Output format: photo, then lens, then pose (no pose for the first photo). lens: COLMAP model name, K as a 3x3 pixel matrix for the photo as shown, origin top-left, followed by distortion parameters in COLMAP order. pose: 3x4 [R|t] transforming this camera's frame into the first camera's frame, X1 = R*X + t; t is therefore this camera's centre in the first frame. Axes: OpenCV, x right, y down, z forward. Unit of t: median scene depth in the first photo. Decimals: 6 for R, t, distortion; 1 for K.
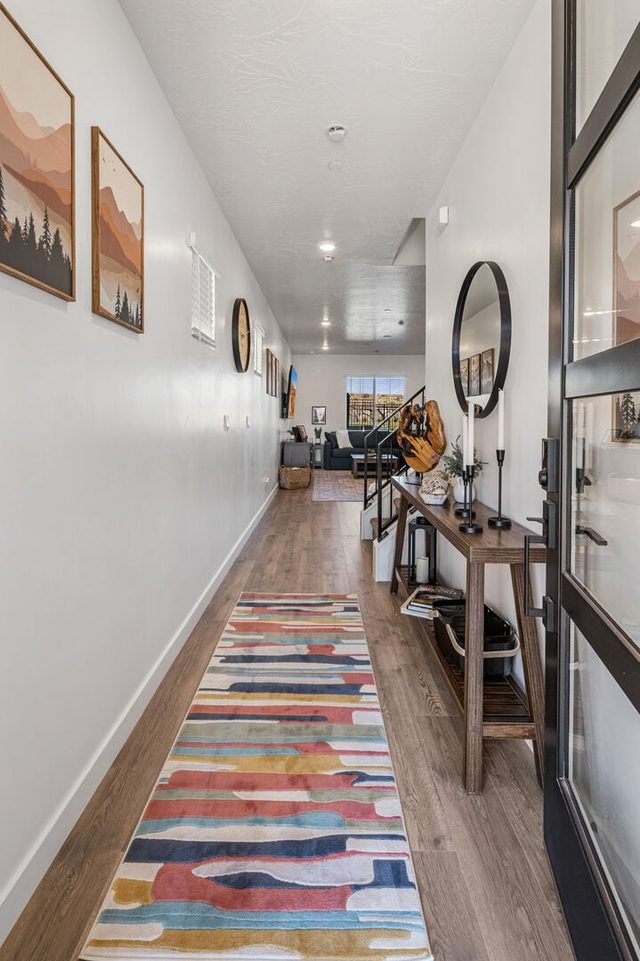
lens RADIAL K [[472.7, 0, 320.0], [0, 472.7, 480.5], [0, 0, 1]] dist [-0.000794, -0.000178]
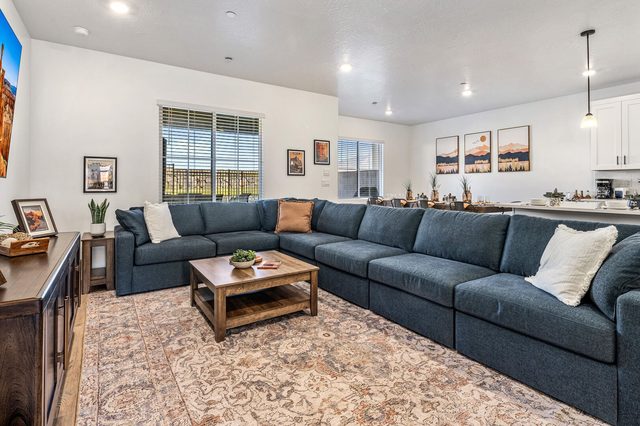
lens RADIAL K [[321.4, 0, 318.6], [0, 321.4, 183.3], [0, 0, 1]] dist [0.000769, -0.000145]
pose [[0.829927, -0.003560, 0.557861, -0.000622], [0.081660, 0.989984, -0.115167, -0.074688], [-0.551863, 0.141135, 0.821905, 0.620131]]
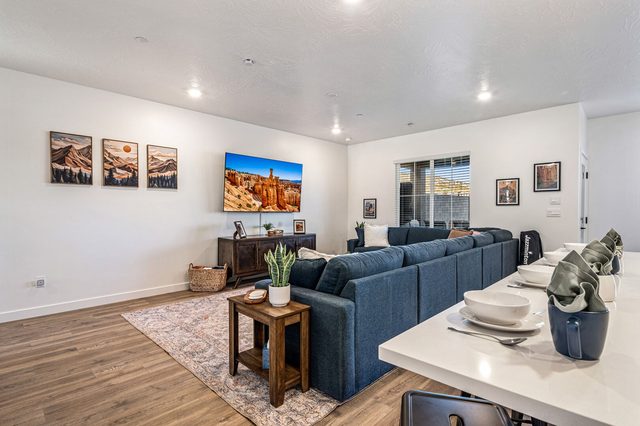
lens RADIAL K [[314.8, 0, 320.0], [0, 314.8, 213.0], [0, 0, 1]] dist [-0.000794, -0.000178]
pose [[0.717165, -0.004601, -0.696888, 0.369214], [-0.087806, 0.991413, -0.096907, -0.064159], [0.691349, 0.130689, 0.710603, 0.516087]]
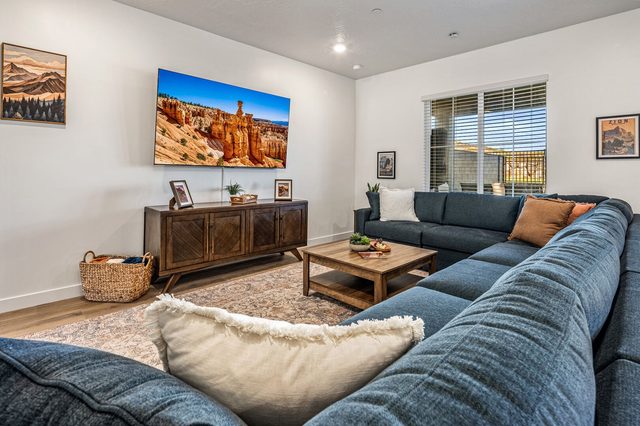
lens RADIAL K [[319.8, 0, 320.0], [0, 319.8, 168.9], [0, 0, 1]] dist [-0.001311, -0.000196]
pose [[0.706372, -0.008955, -0.707784, 0.255869], [-0.099076, 0.988826, -0.111389, -0.077472], [0.700873, 0.148806, 0.697591, 0.649864]]
